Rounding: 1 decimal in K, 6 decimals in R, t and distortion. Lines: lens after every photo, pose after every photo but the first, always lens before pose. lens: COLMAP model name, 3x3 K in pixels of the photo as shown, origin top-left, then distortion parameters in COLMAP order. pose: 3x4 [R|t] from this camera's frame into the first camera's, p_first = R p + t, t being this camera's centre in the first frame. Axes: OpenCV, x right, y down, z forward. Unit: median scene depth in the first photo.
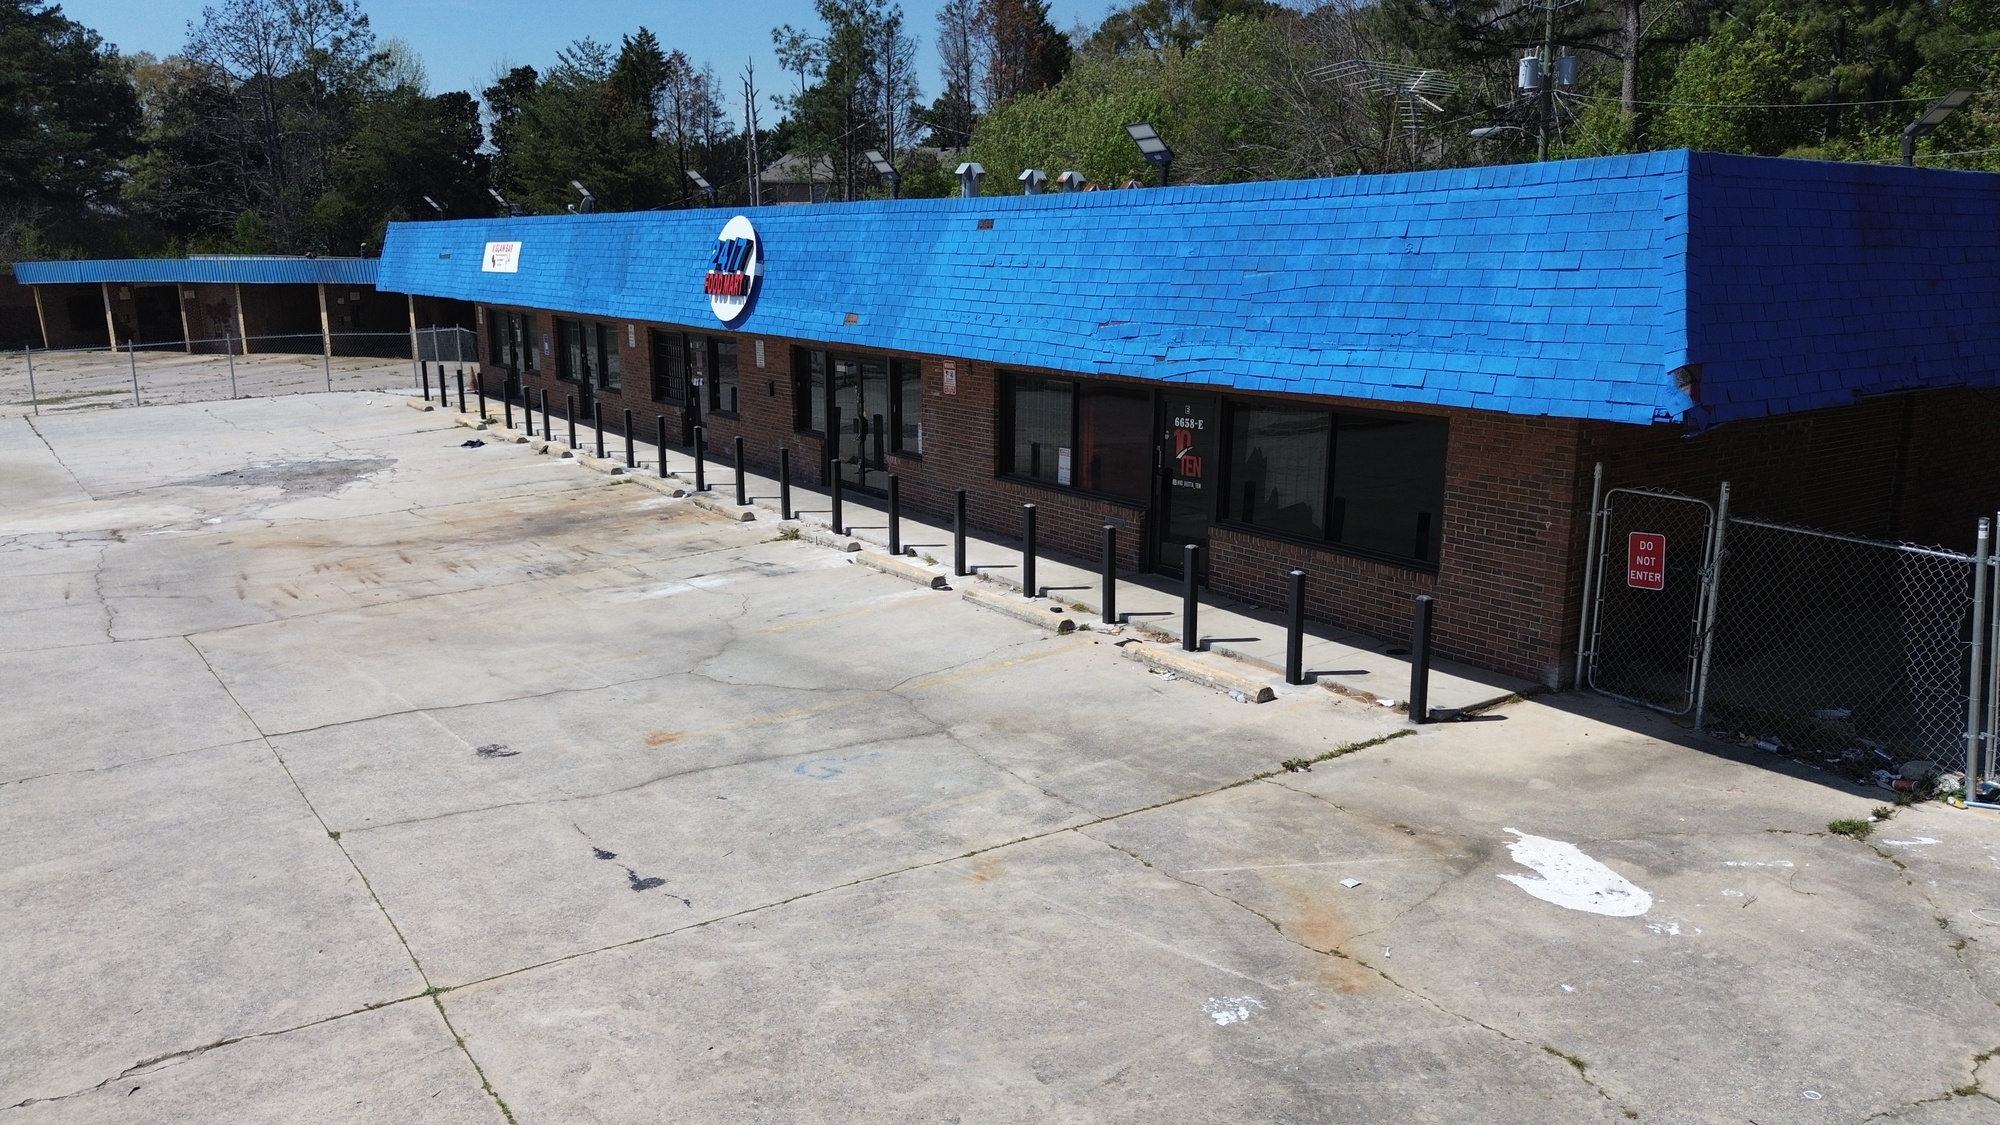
lens RADIAL K [[1403.4, 0, 1000.0], [0, 1403.4, 562.5], [0, 0, 1]] dist [0.174264, -0.358278]
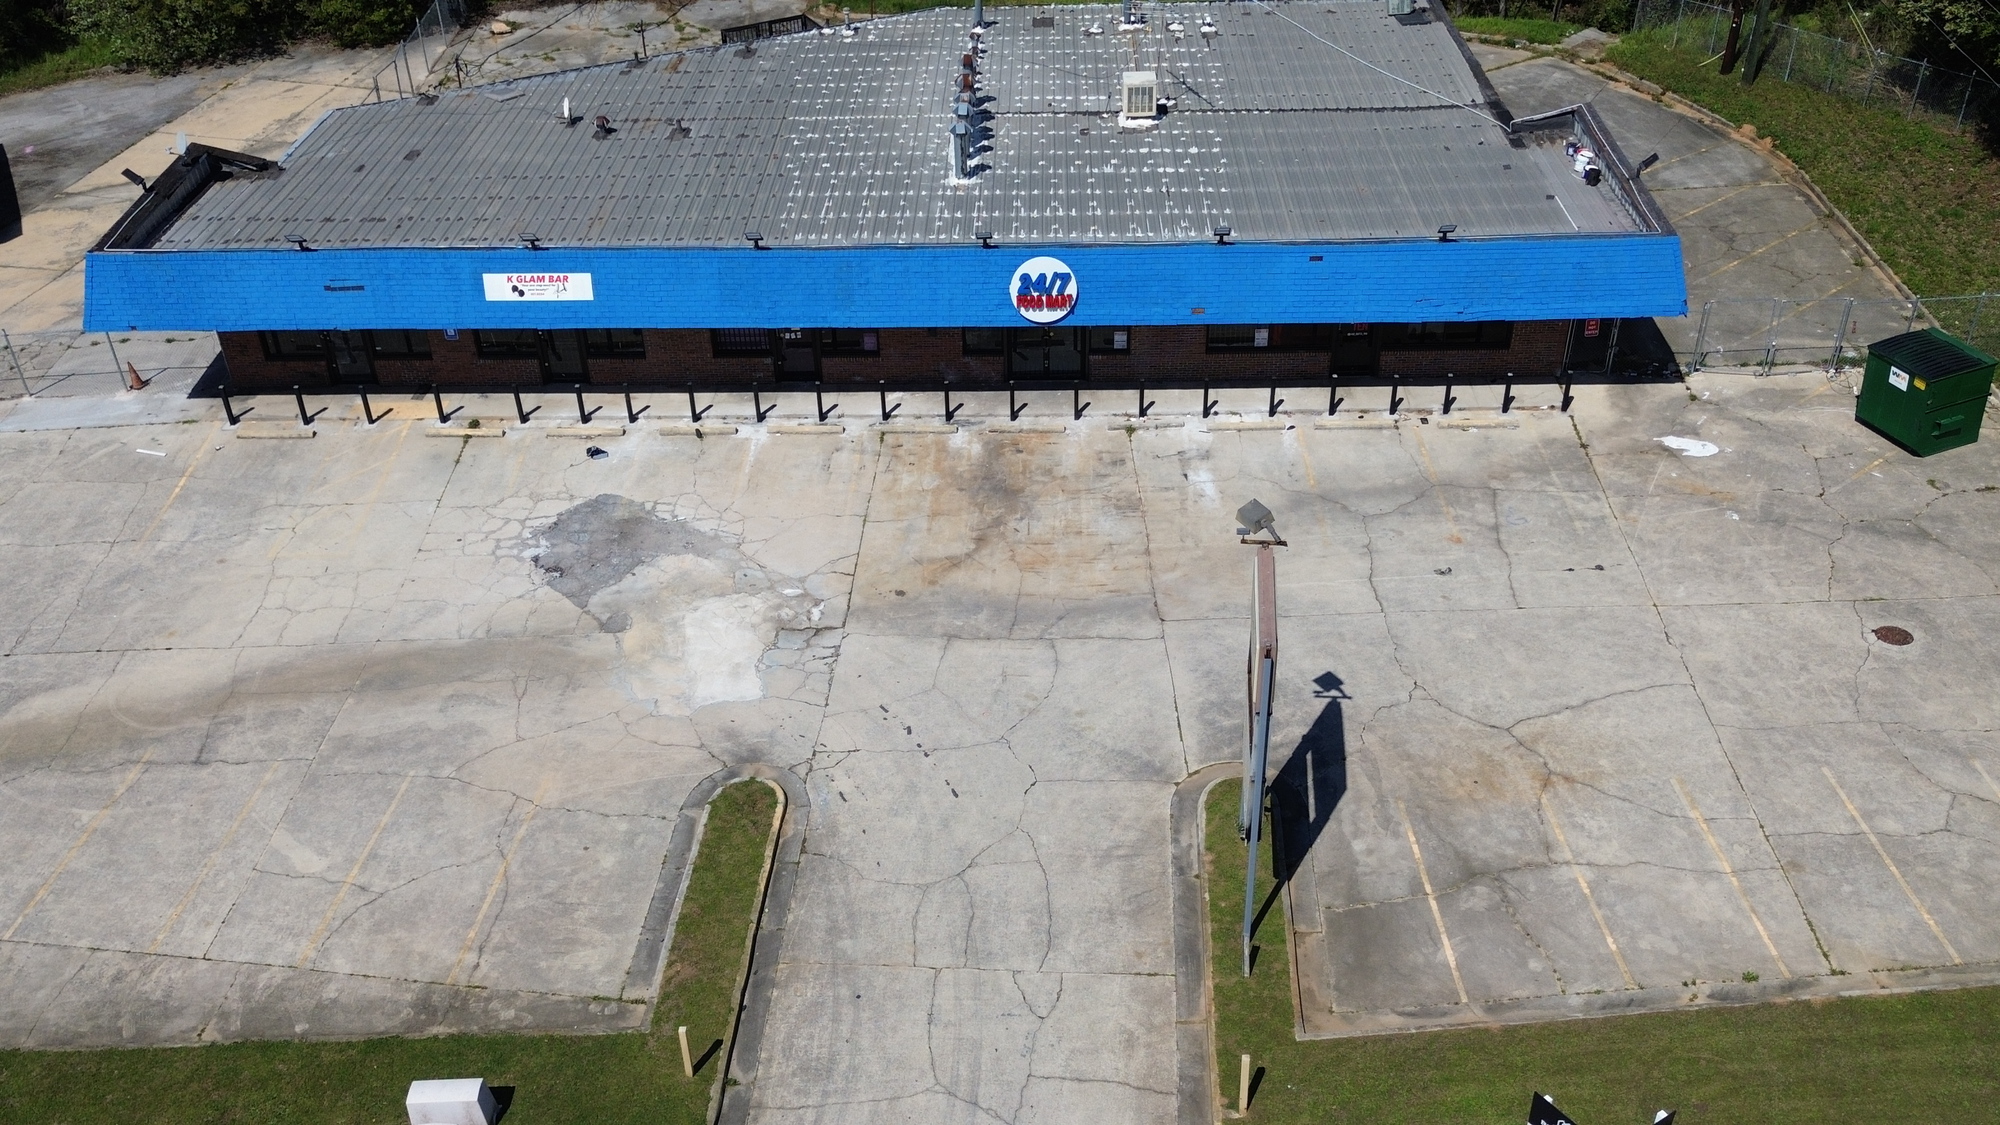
lens RADIAL K [[1808.0, 0, 1007.7], [0, 1808.0, 554.6], [0, 0, 1]] dist [0.133180, -0.240594]
pose [[0.591250, -0.472025, 0.653923, -2.313811], [0.194046, 0.870270, 0.452743, -1.207964], [-0.782796, -0.140793, 0.606142, -0.310999]]
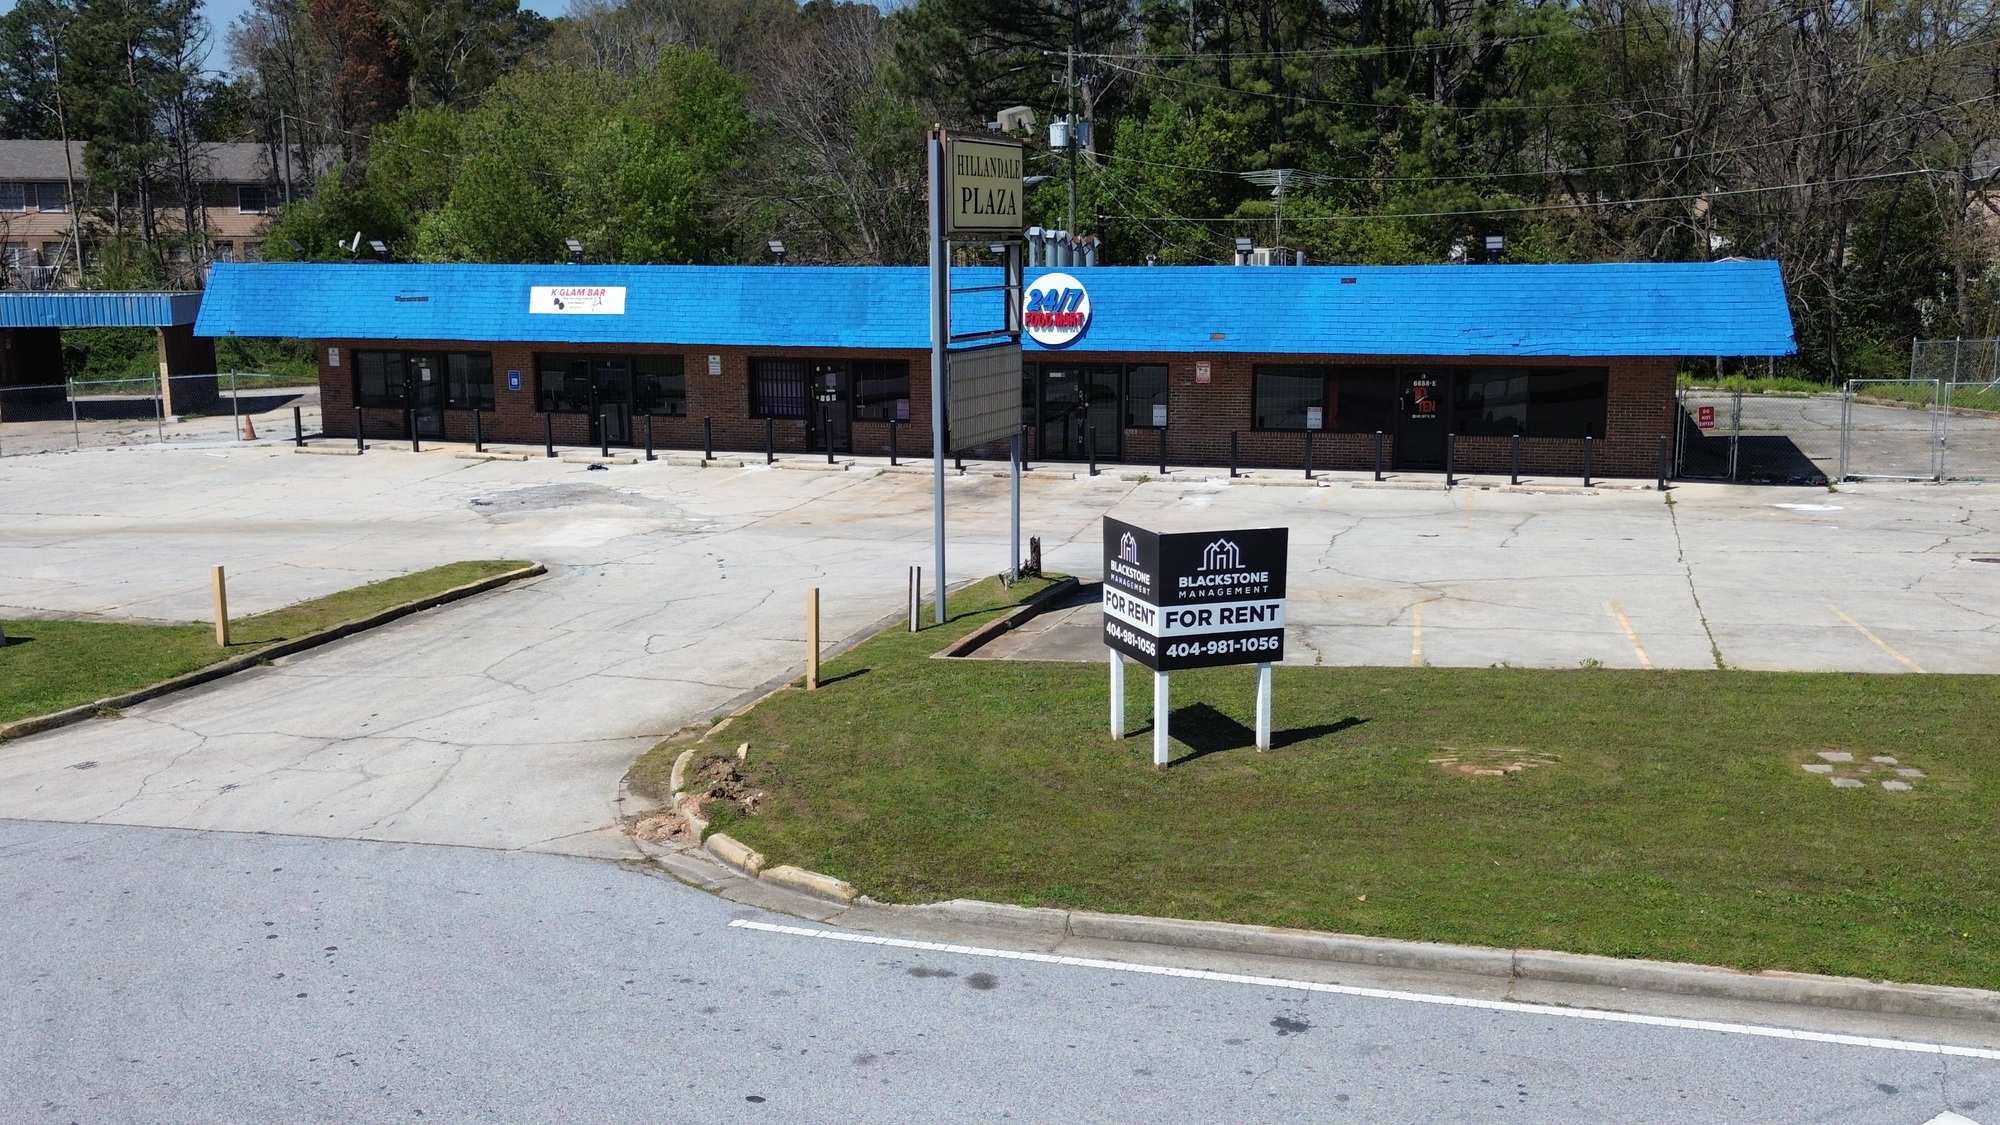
lens RADIAL K [[1808.0, 0, 1007.7], [0, 1808.0, 554.6], [0, 0, 1]] dist [0.133180, -0.240594]
pose [[0.793817, -0.107777, 0.598531, -1.922200], [0.136504, 0.990636, -0.002659, 0.061346], [-0.592640, 0.083813, 0.801095, -0.631482]]
